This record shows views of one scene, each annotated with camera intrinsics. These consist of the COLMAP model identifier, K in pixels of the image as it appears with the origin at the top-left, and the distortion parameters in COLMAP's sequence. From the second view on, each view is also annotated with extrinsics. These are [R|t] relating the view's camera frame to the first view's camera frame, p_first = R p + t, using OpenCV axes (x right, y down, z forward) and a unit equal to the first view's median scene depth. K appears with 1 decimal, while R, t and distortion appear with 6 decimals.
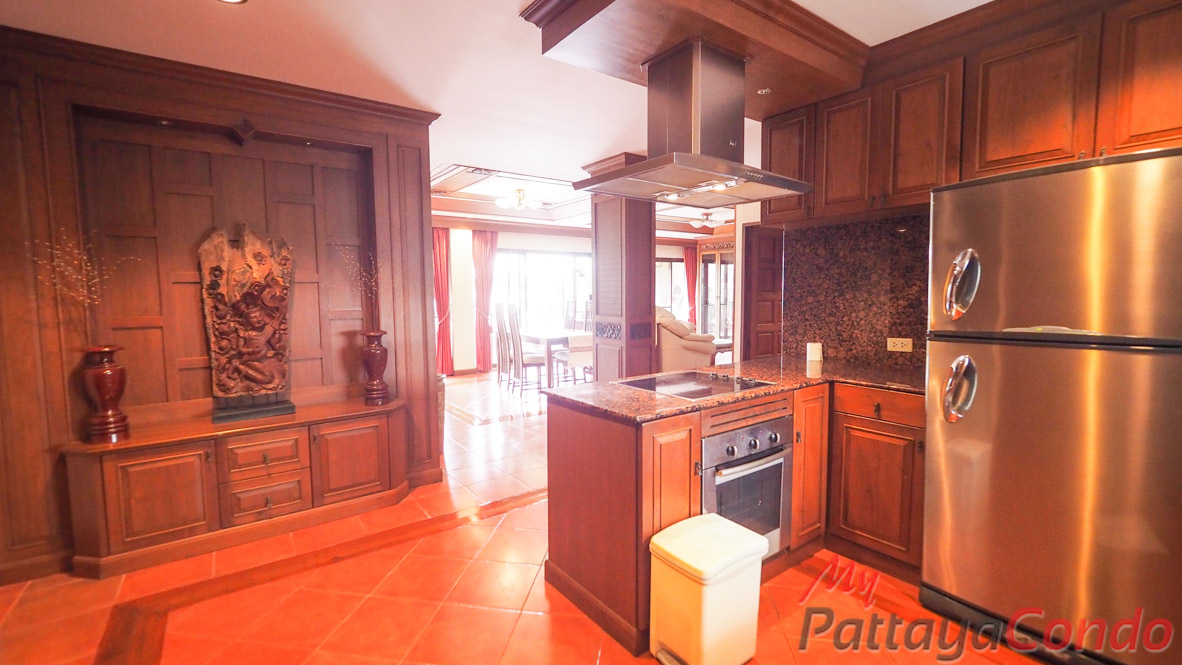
lens RADIAL K [[494.4, 0, 584.4], [0, 494.4, 329.5], [0, 0, 1]] dist [-0.002358, -0.000062]
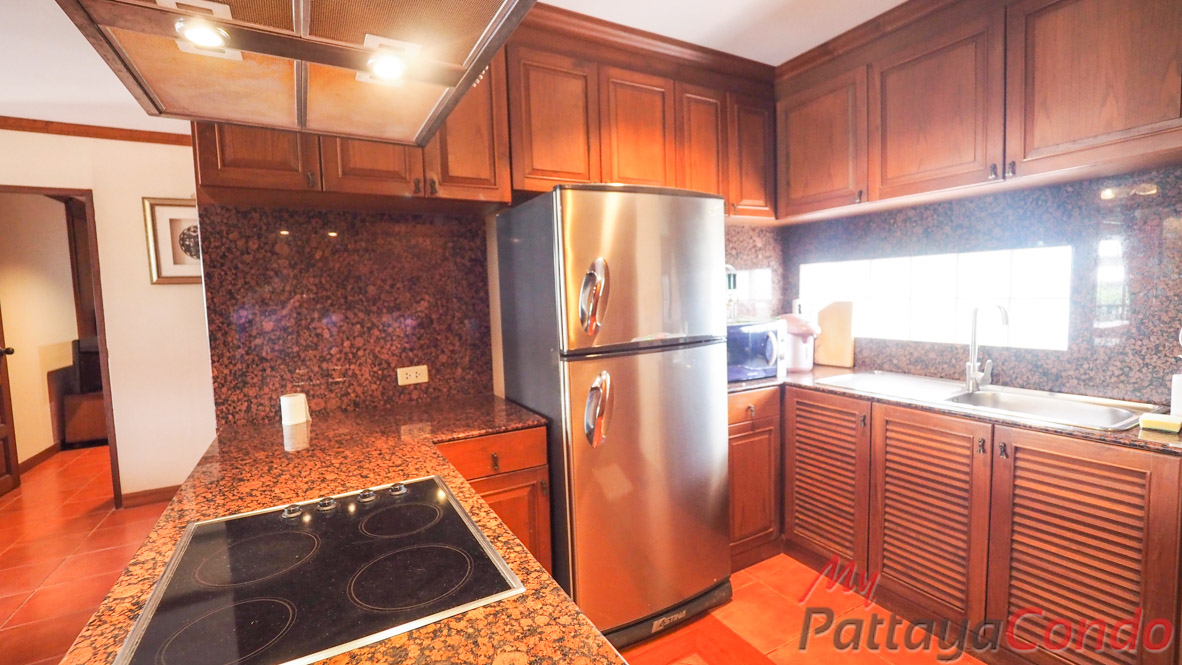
lens RADIAL K [[494.4, 0, 585.0], [0, 494.4, 333.6], [0, 0, 1]] dist [-0.002358, -0.000062]
pose [[0.148629, -0.076082, 0.985962, -0.095438], [0.105182, 0.992596, 0.060739, -0.052689], [-0.983283, 0.094678, 0.155531, 0.577418]]
